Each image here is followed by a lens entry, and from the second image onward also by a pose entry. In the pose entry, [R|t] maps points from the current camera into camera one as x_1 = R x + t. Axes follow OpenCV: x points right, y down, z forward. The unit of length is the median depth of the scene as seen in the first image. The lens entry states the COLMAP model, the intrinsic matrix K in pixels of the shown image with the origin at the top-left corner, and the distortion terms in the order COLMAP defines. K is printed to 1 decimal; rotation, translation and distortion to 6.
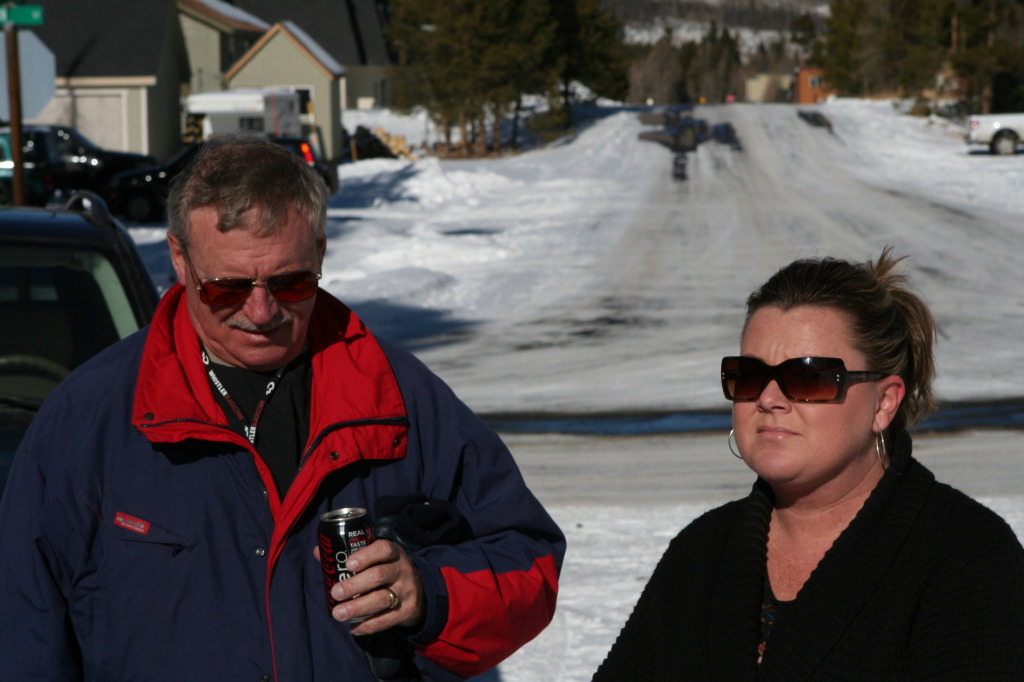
lens RADIAL K [[3166.0, 0, 510.6], [0, 3166.0, 338.9], [0, 0, 1]] dist [0.165209, 0.000000]
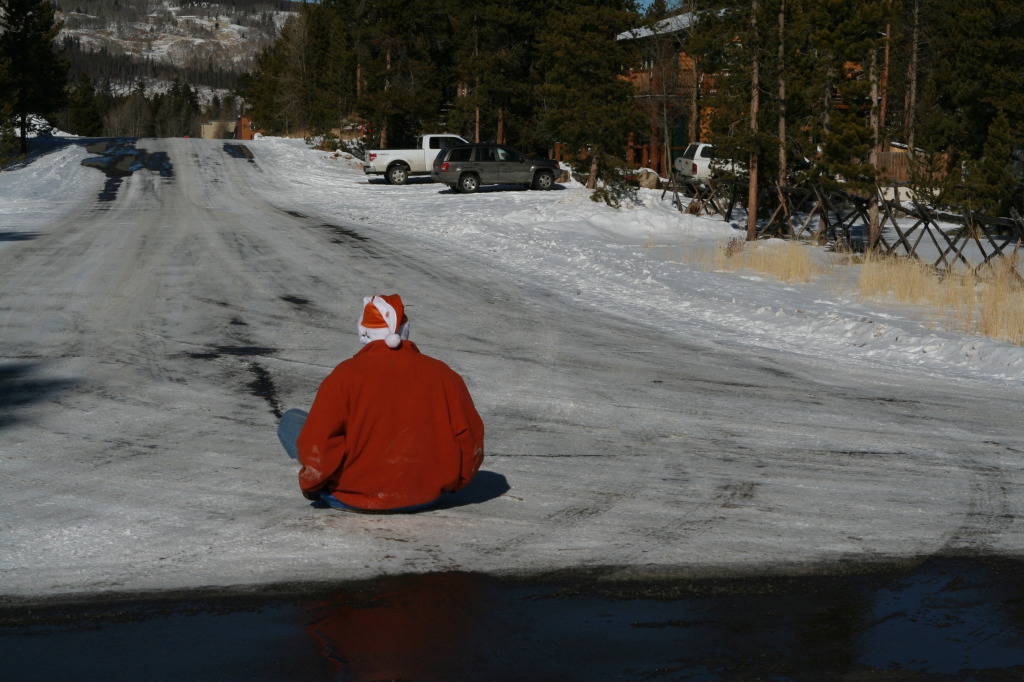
lens RADIAL K [[2447.2, 0, 511.4], [0, 2447.2, 340.8], [0, 0, 1]] dist [0.021697, 0.000000]
pose [[0.980396, 0.002151, 0.197028, 0.017376], [-0.003192, 0.999983, 0.004964, -0.004232], [-0.197013, -0.005496, 0.980385, 0.099683]]
